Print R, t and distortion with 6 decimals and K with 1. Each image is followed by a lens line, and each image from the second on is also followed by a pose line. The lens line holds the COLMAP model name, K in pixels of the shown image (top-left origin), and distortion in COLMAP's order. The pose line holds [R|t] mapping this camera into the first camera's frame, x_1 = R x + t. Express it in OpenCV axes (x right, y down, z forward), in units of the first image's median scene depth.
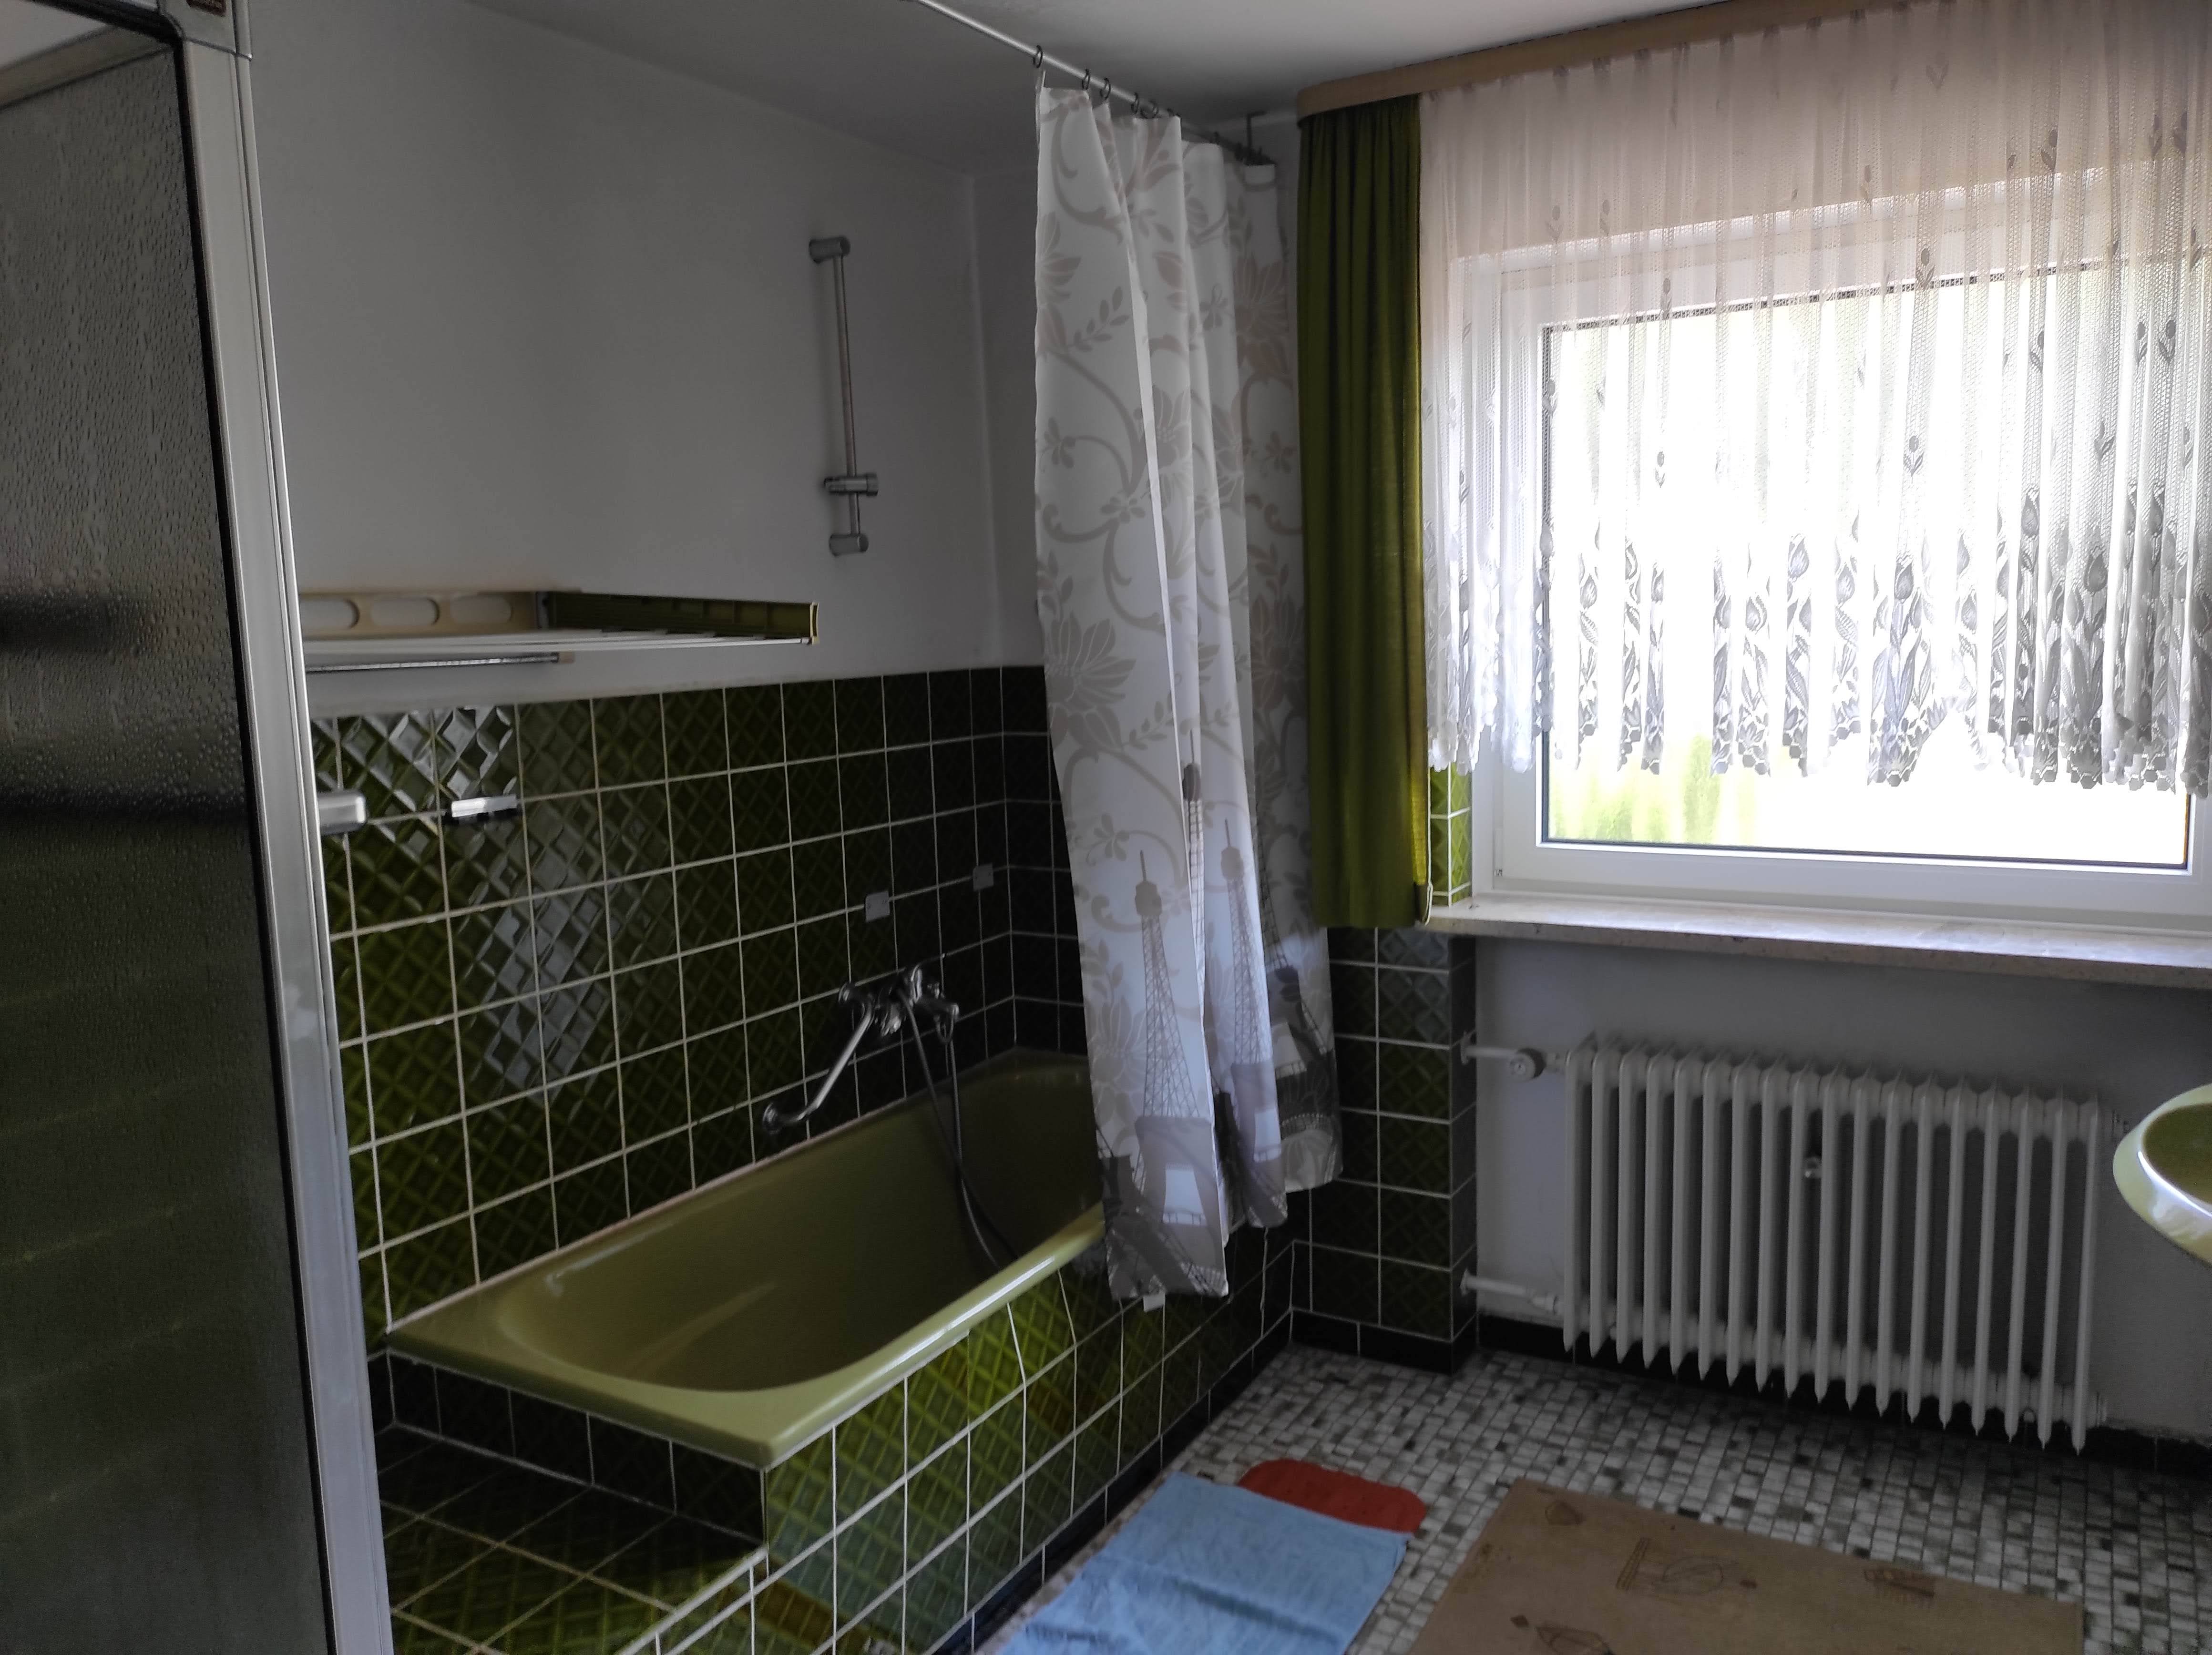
lens RADIAL K [[1646.0, 0, 1089.0], [0, 1646.0, 826.9], [0, 0, 1]] dist [0.040788, -0.045345]
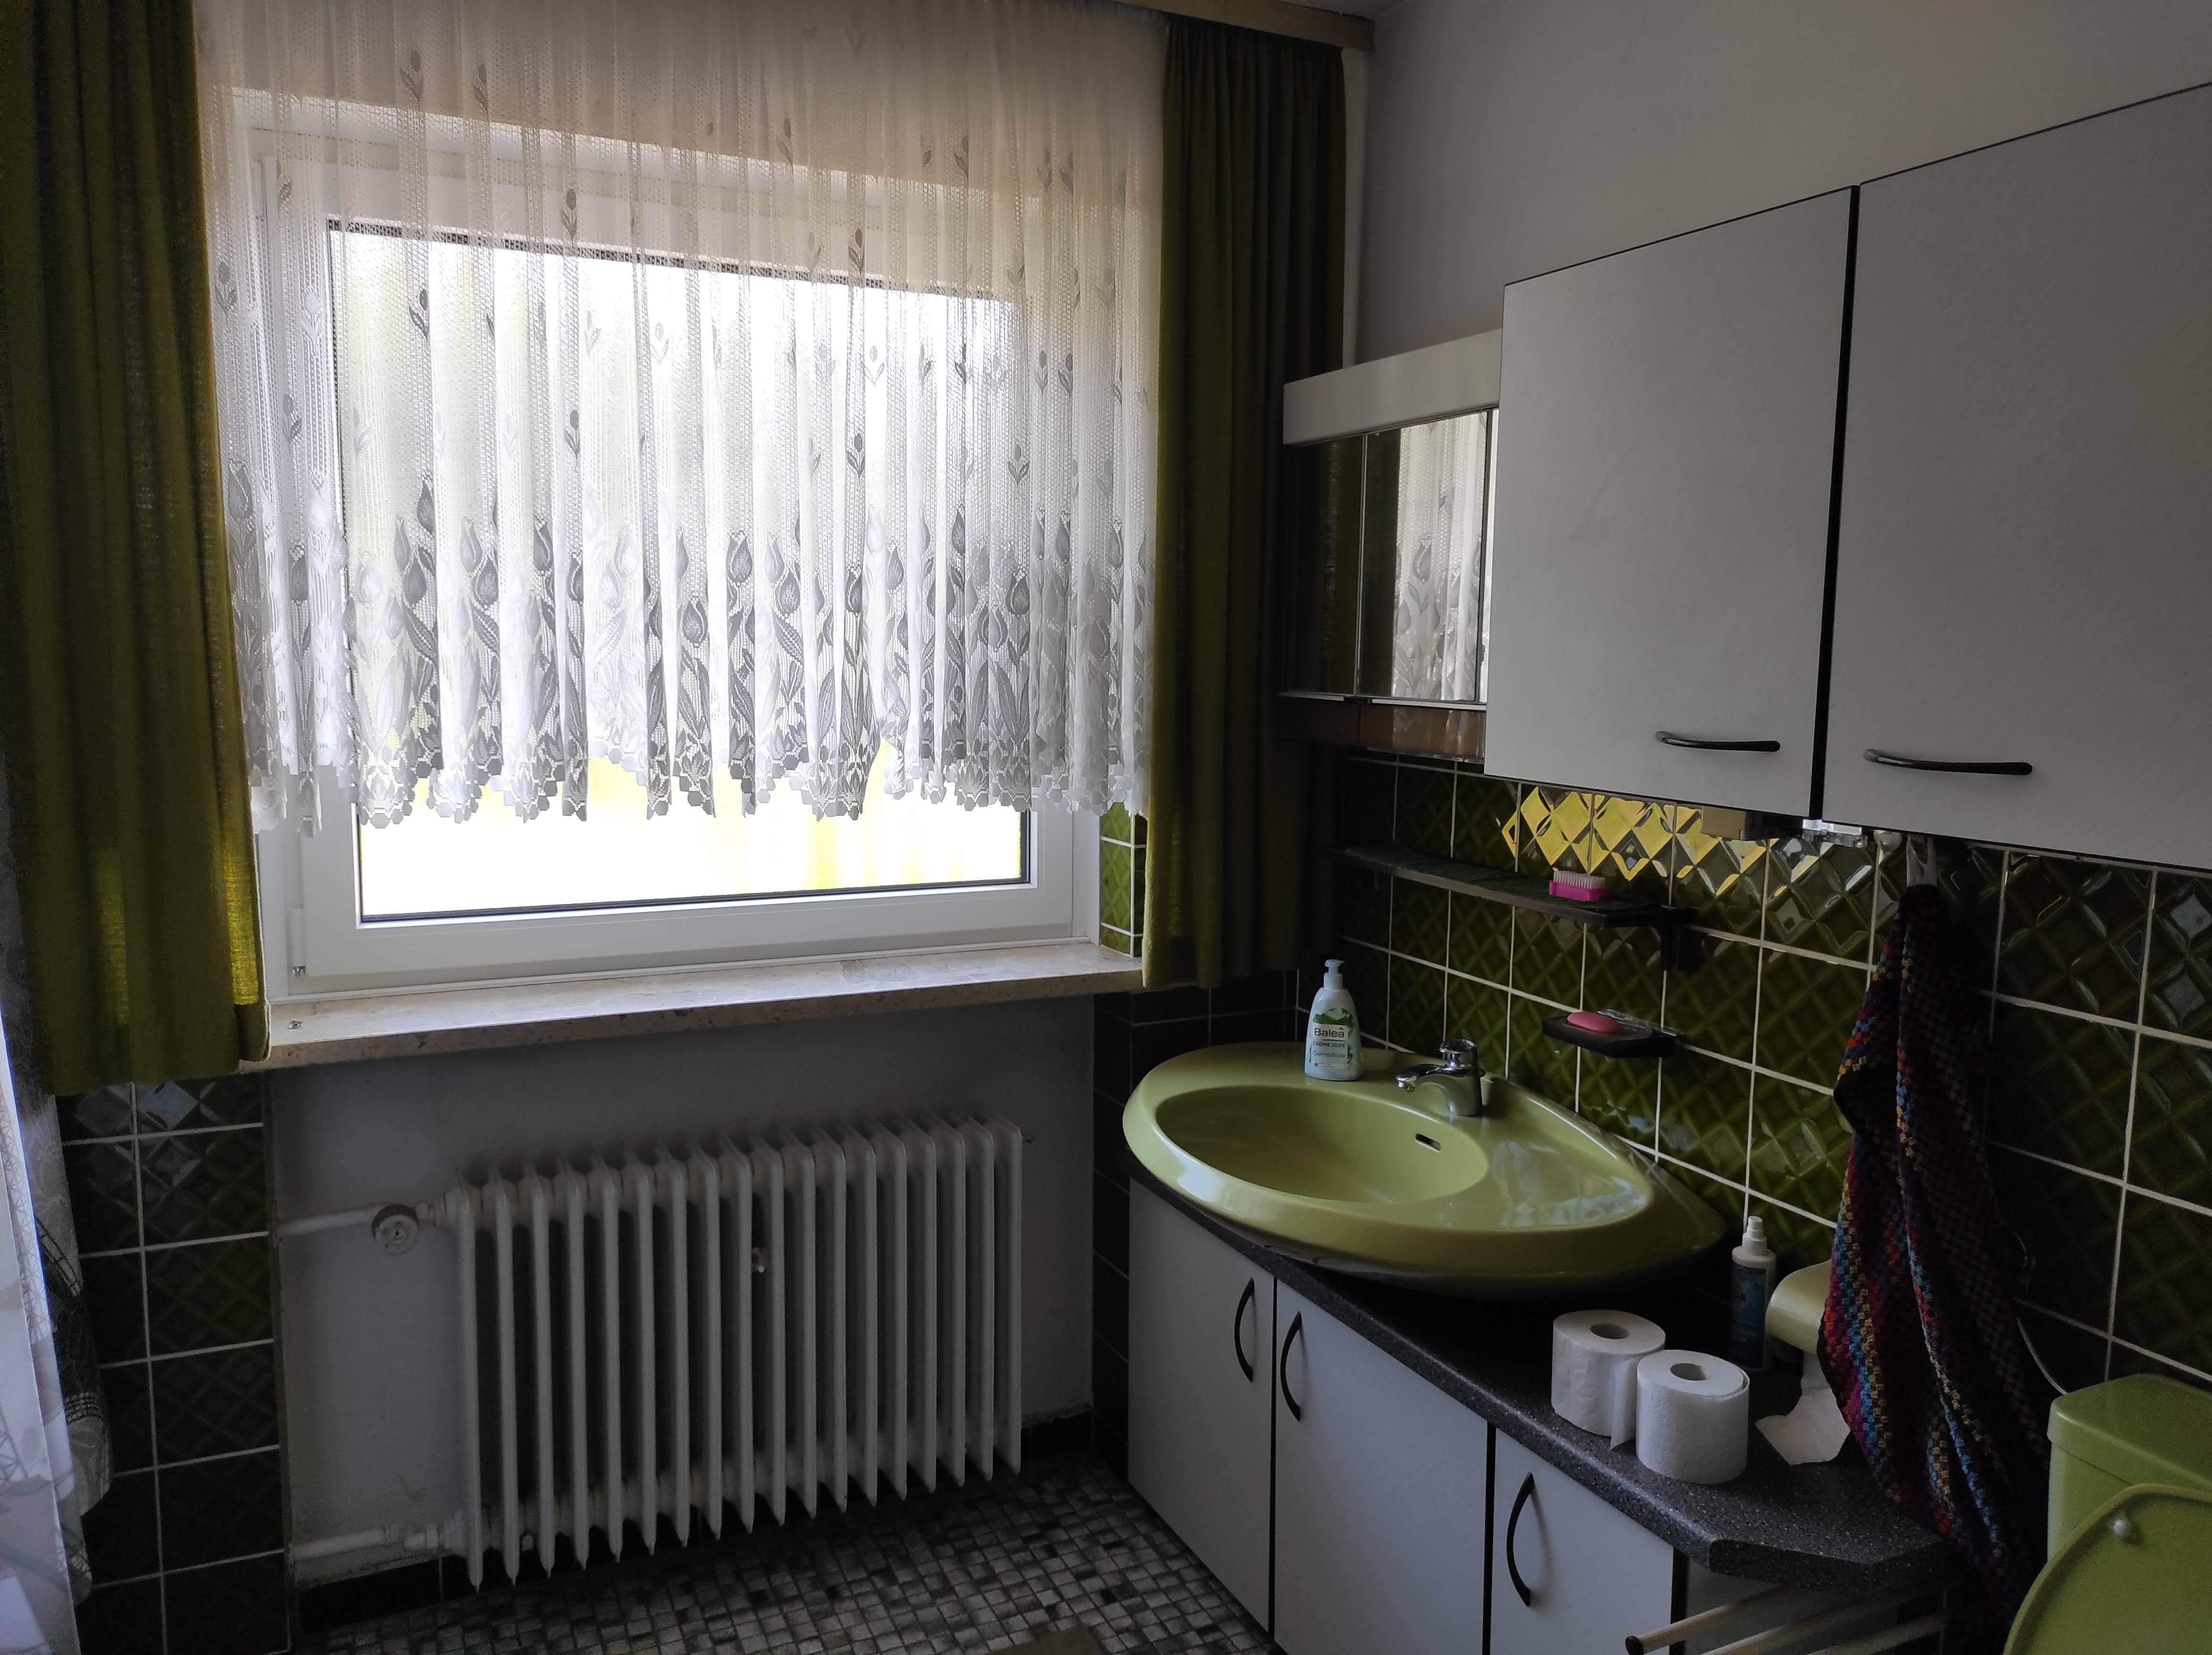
lens RADIAL K [[1646.0, 0, 1089.0], [0, 1646.0, 826.9], [0, 0, 1]] dist [0.040788, -0.045345]
pose [[0.562045, -0.058337, 0.825047, -0.182095], [0.077097, 0.996862, 0.017965, -0.025952], [-0.823506, 0.053511, 0.564778, 0.377188]]
